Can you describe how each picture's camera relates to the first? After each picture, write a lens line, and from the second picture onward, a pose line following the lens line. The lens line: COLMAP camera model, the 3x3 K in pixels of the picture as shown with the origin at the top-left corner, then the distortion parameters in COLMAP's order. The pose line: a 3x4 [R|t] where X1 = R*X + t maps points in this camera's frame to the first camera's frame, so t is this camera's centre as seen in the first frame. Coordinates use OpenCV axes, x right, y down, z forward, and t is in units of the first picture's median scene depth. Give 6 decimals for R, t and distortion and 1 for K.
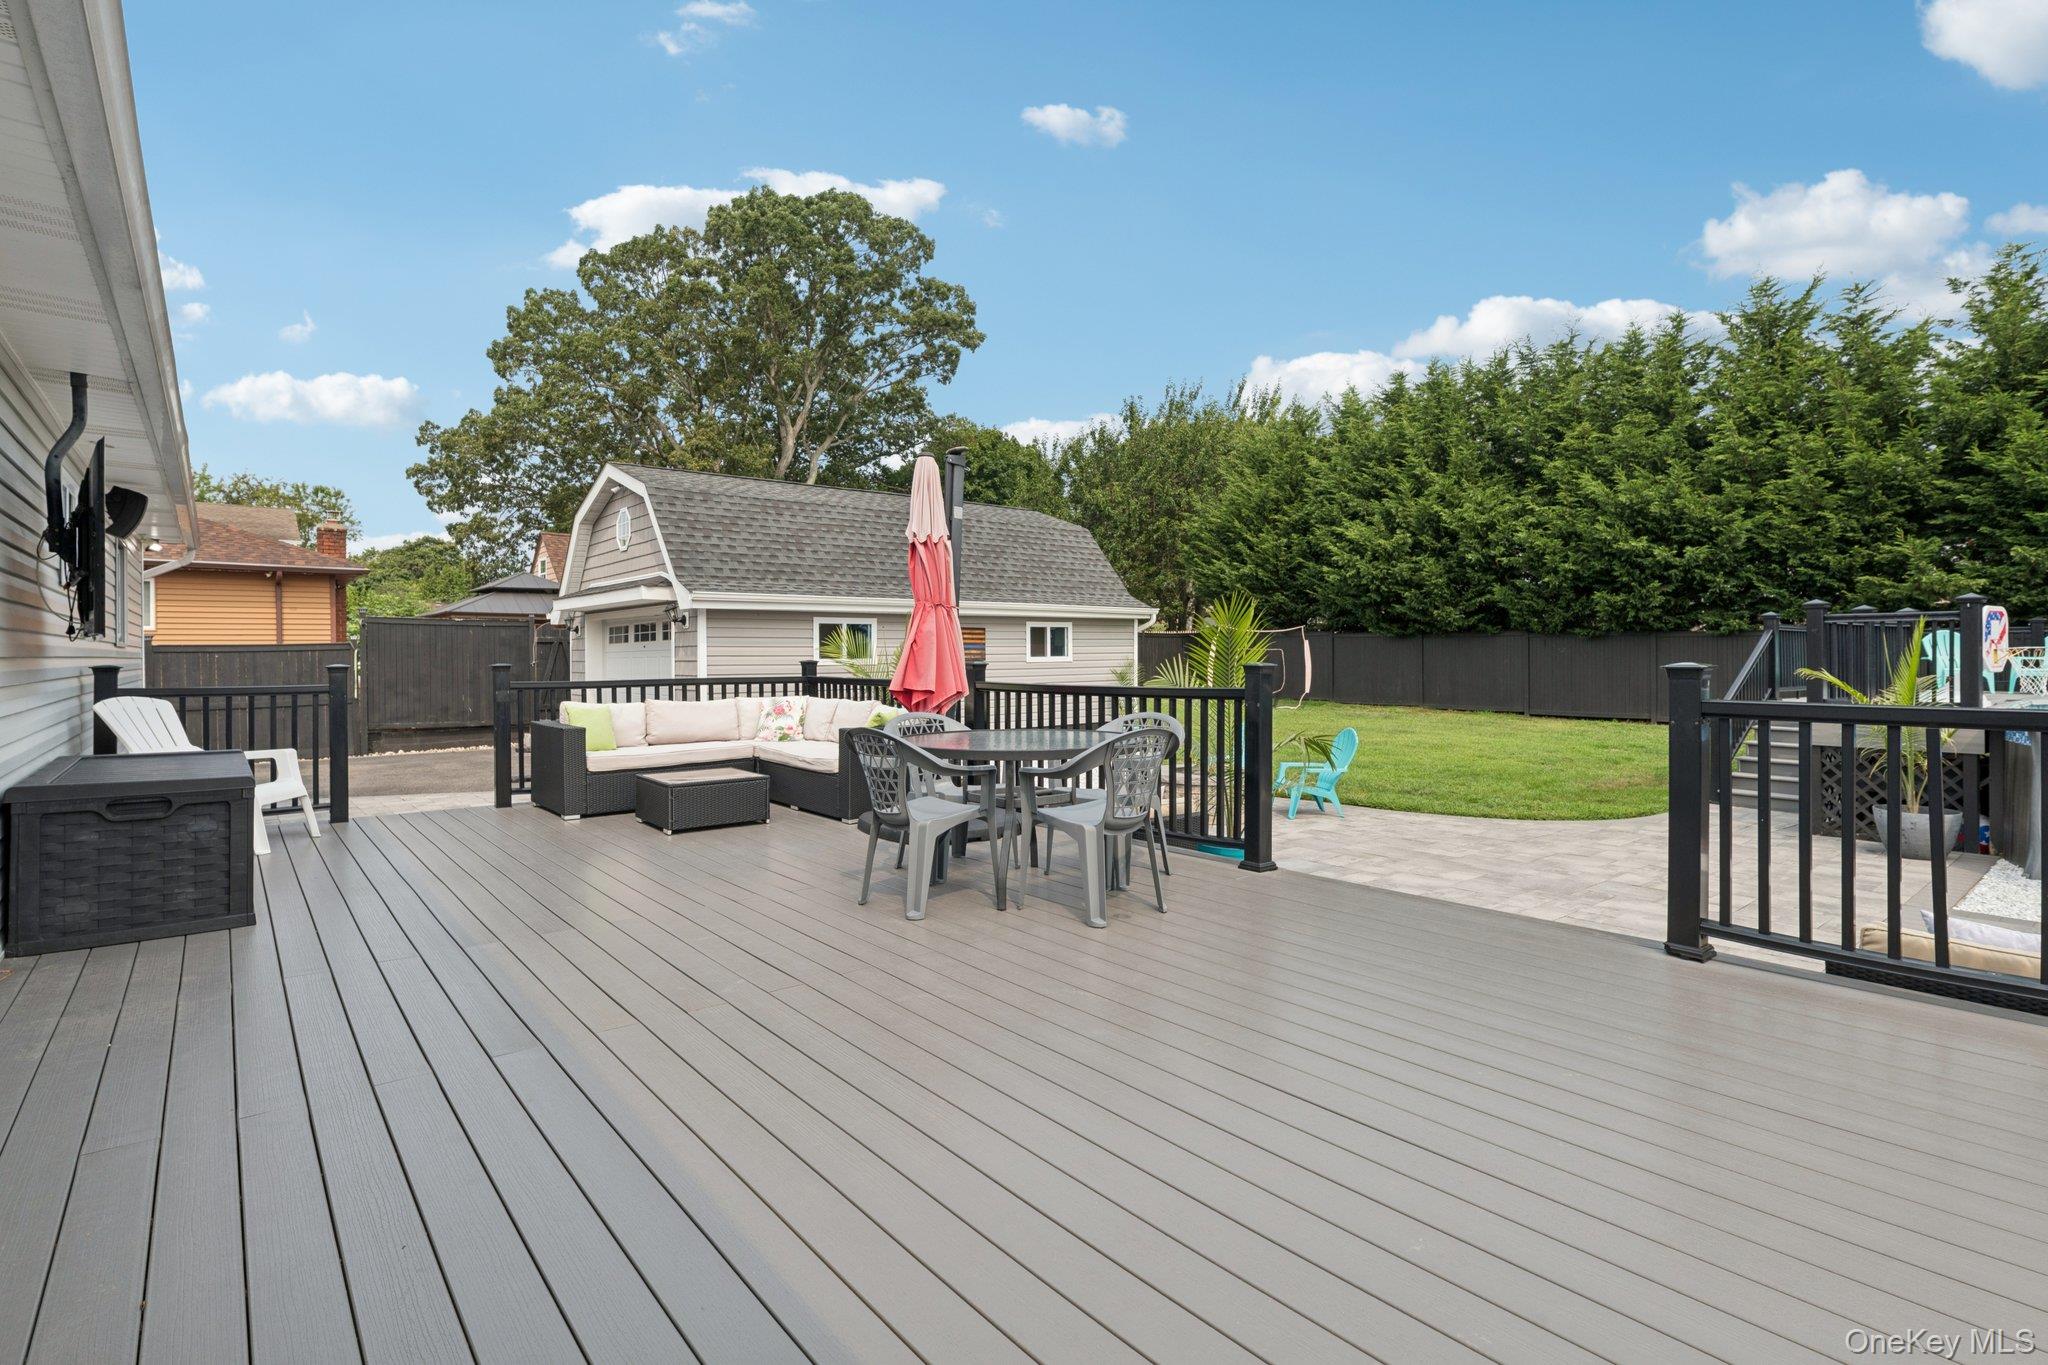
lens RADIAL K [[1001.2, 0, 1015.5], [0, 1001.2, 663.1], [0, 0, 1]] dist [-0.001853, 0.001216]
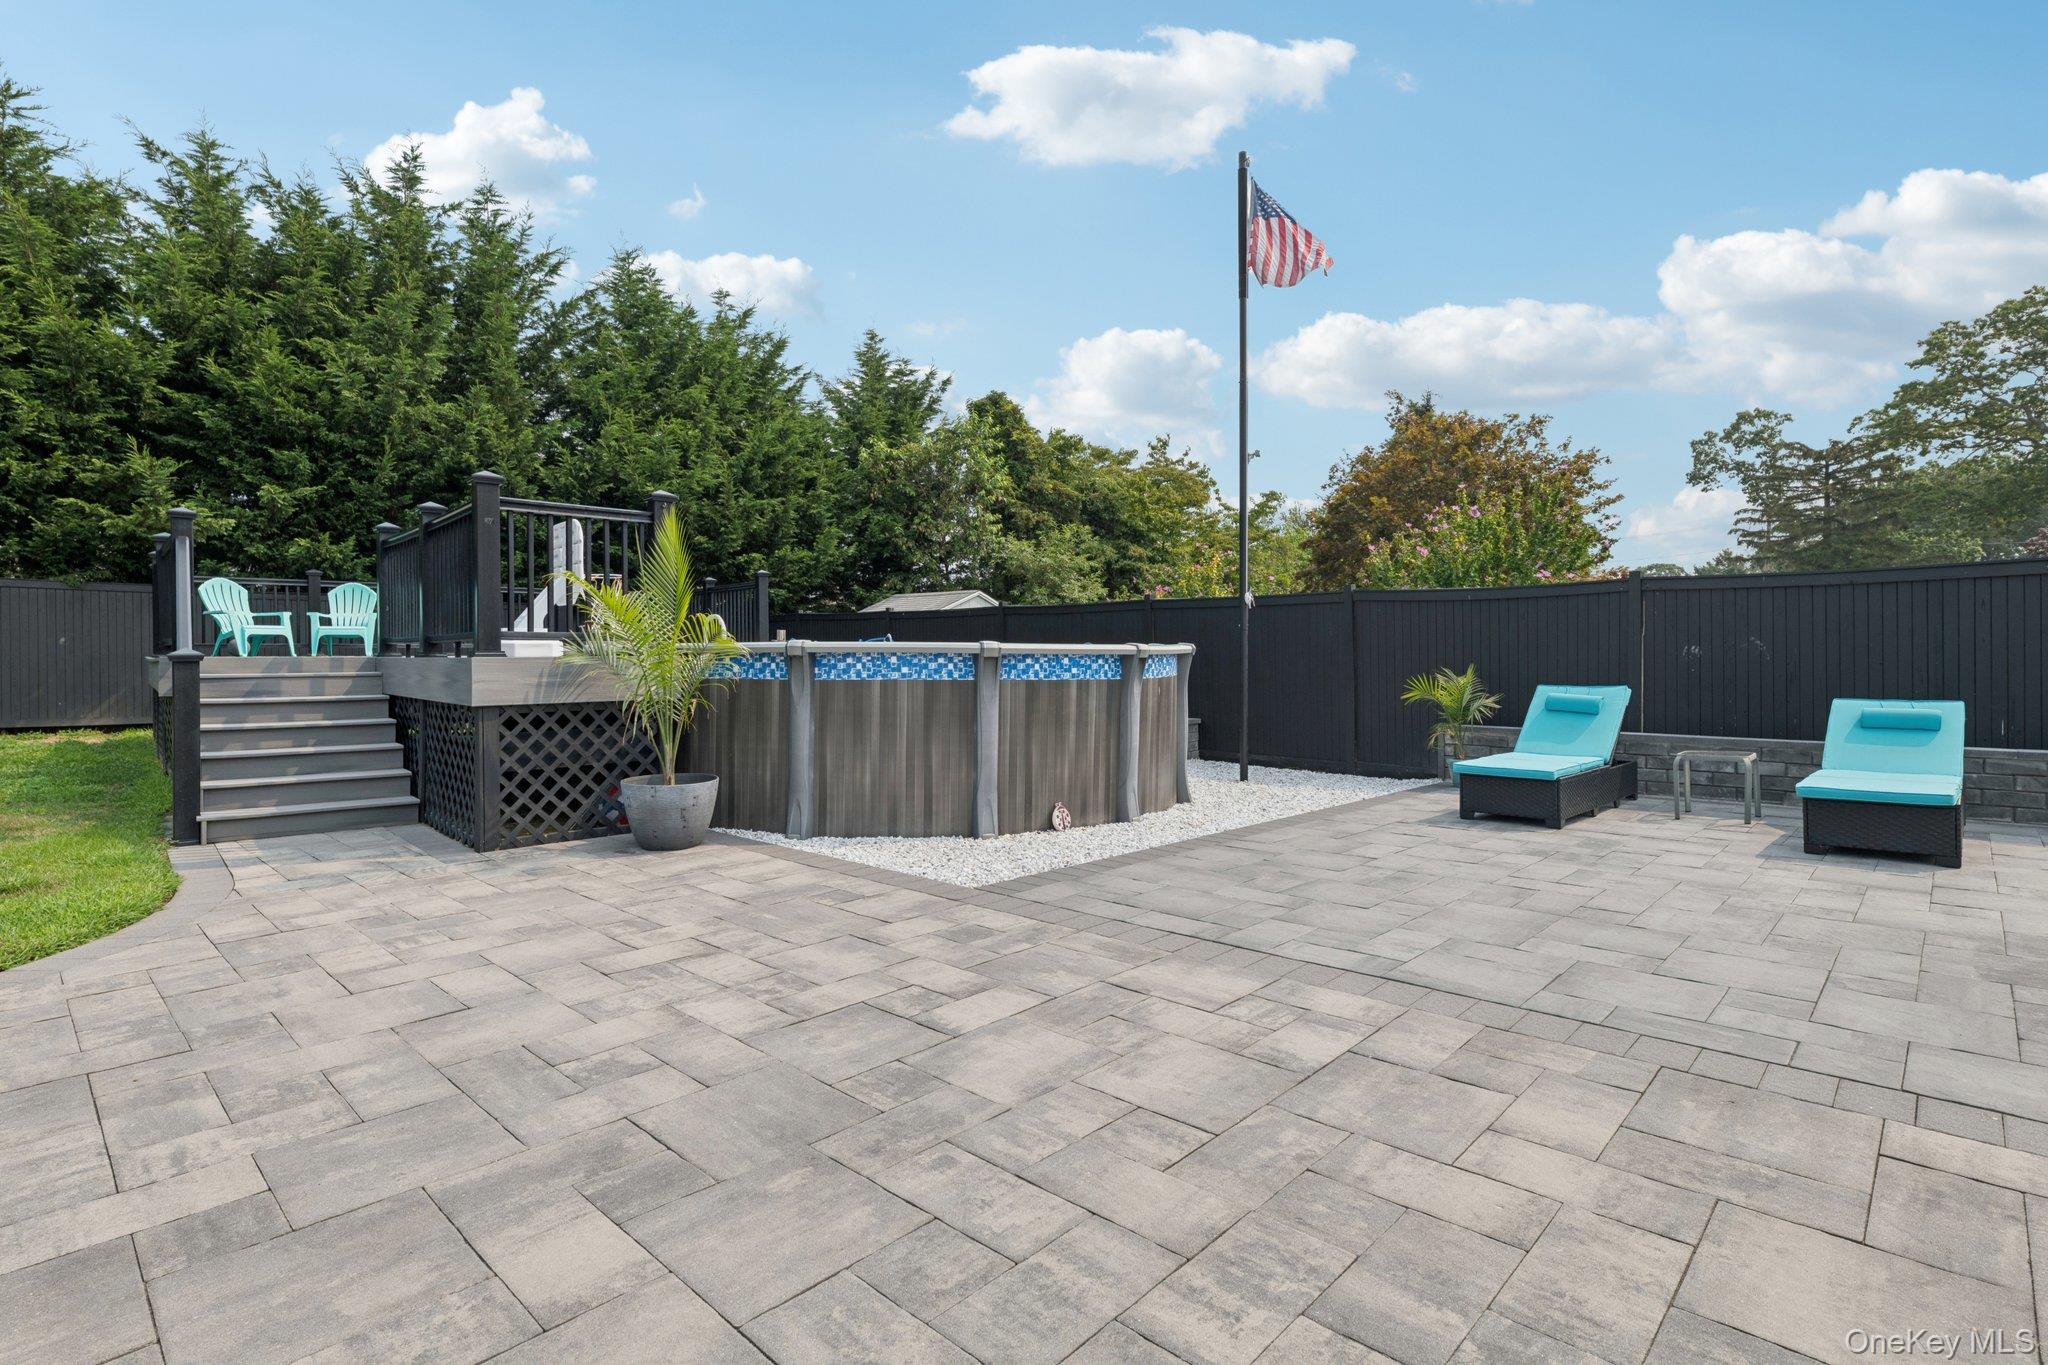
lens RADIAL K [[1001.2, 0, 1015.5], [0, 1001.2, 663.1], [0, 0, 1]] dist [-0.001853, 0.001216]
pose [[-0.064095, -0.003146, 0.997939, 0.094854], [0.005375, 0.999979, 0.003497, 0.024322], [-0.997929, 0.005588, -0.064077, 0.328831]]
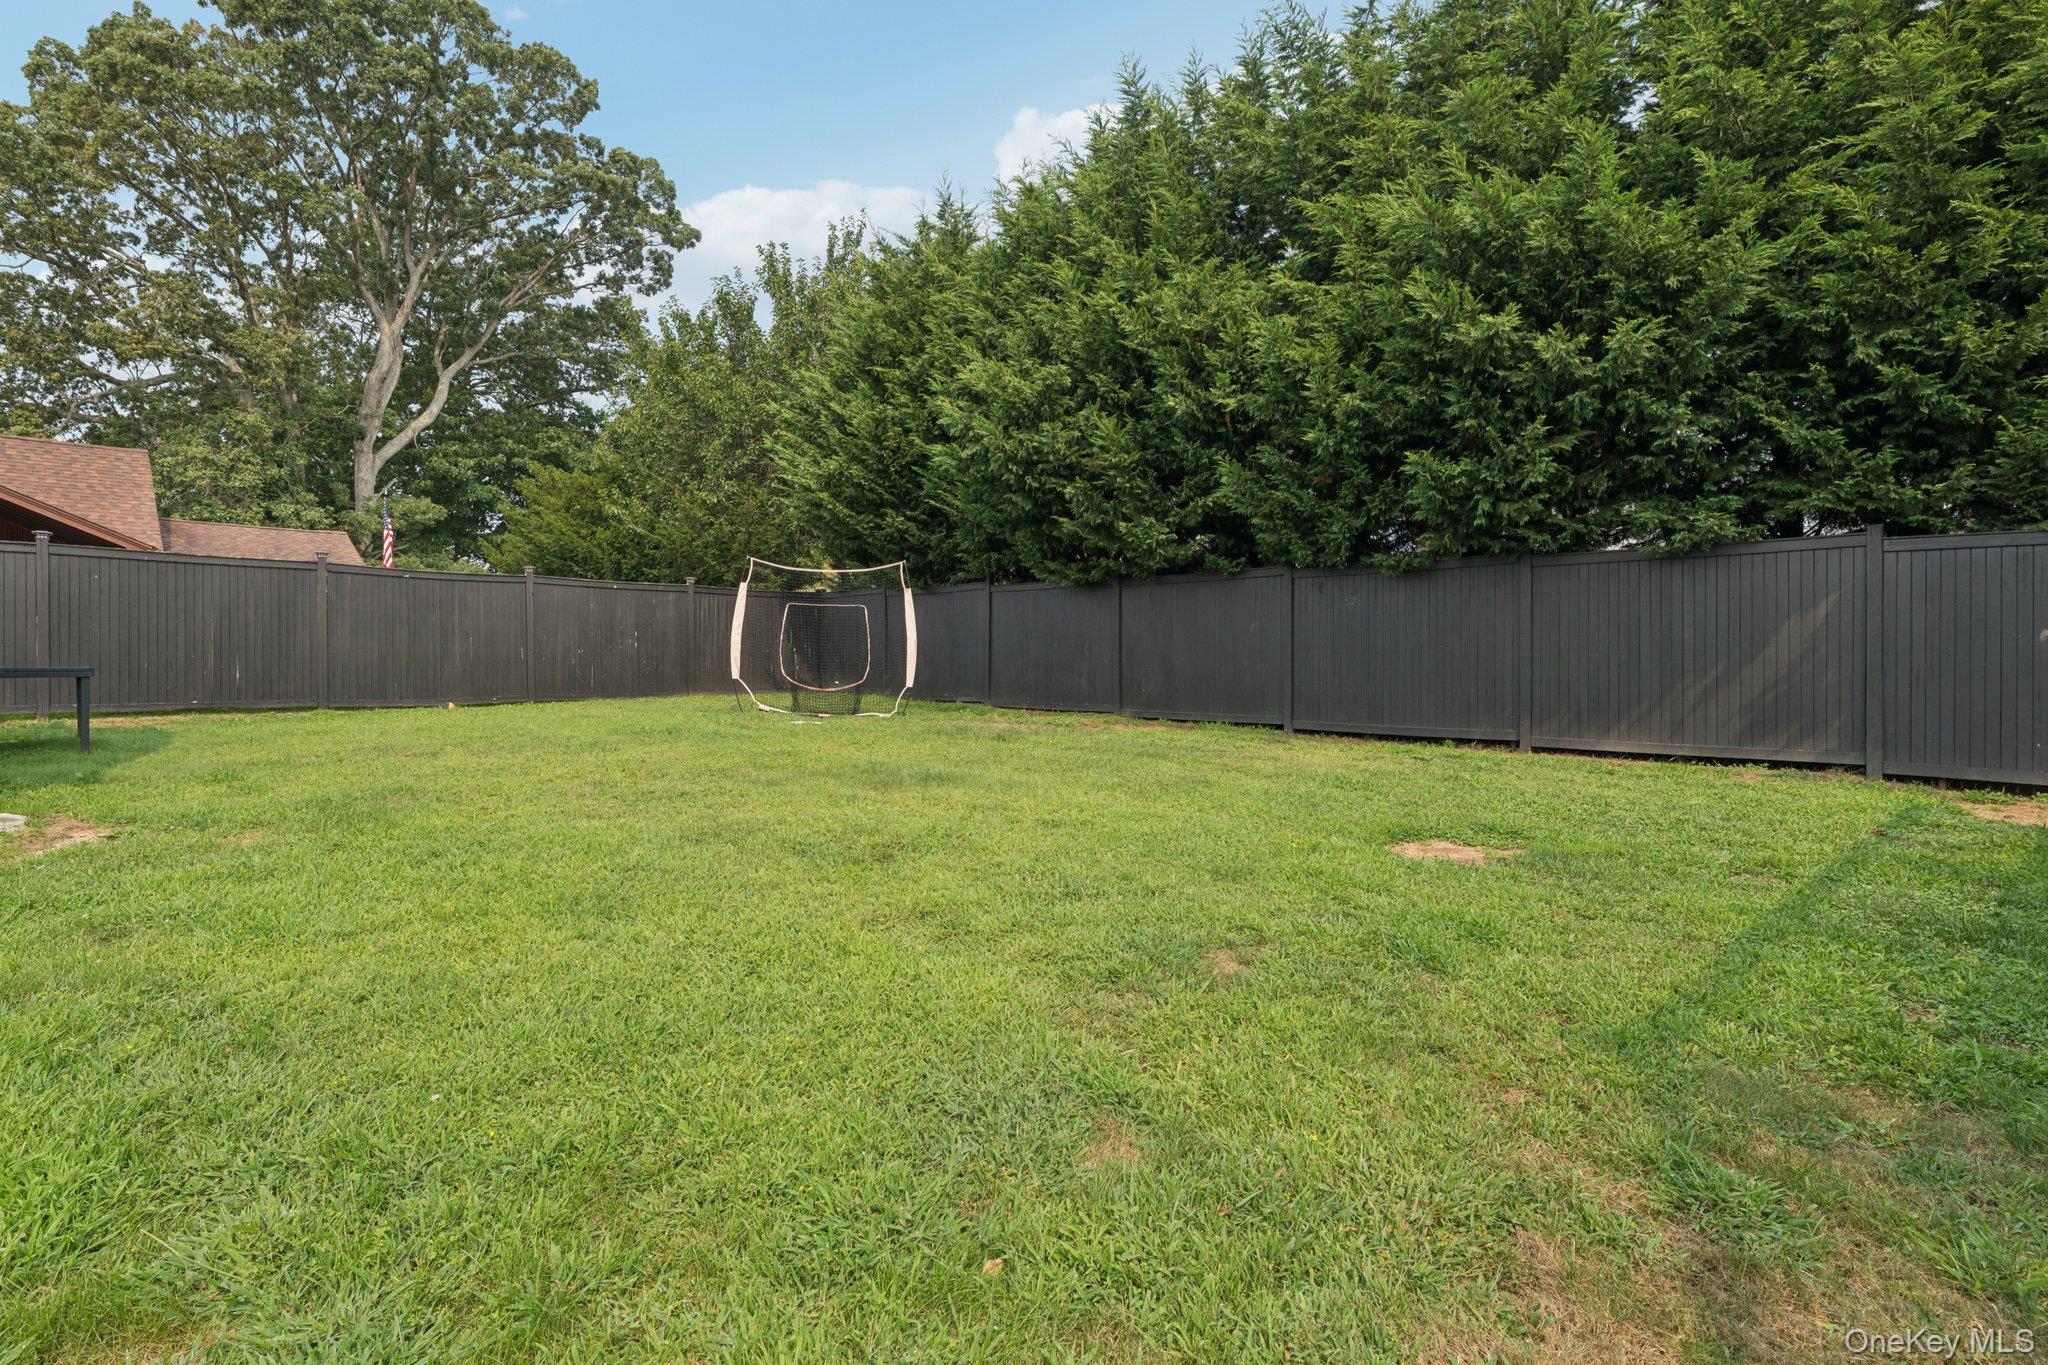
lens RADIAL K [[1001.2, 0, 1015.5], [0, 1001.2, 663.1], [0, 0, 1]] dist [-0.001853, 0.001216]
pose [[0.992951, 0.013129, 0.117795, 0.349599], [-0.012011, 0.999876, -0.010196, 0.027340], [-0.117914, 0.008709, 0.992986, 0.570674]]
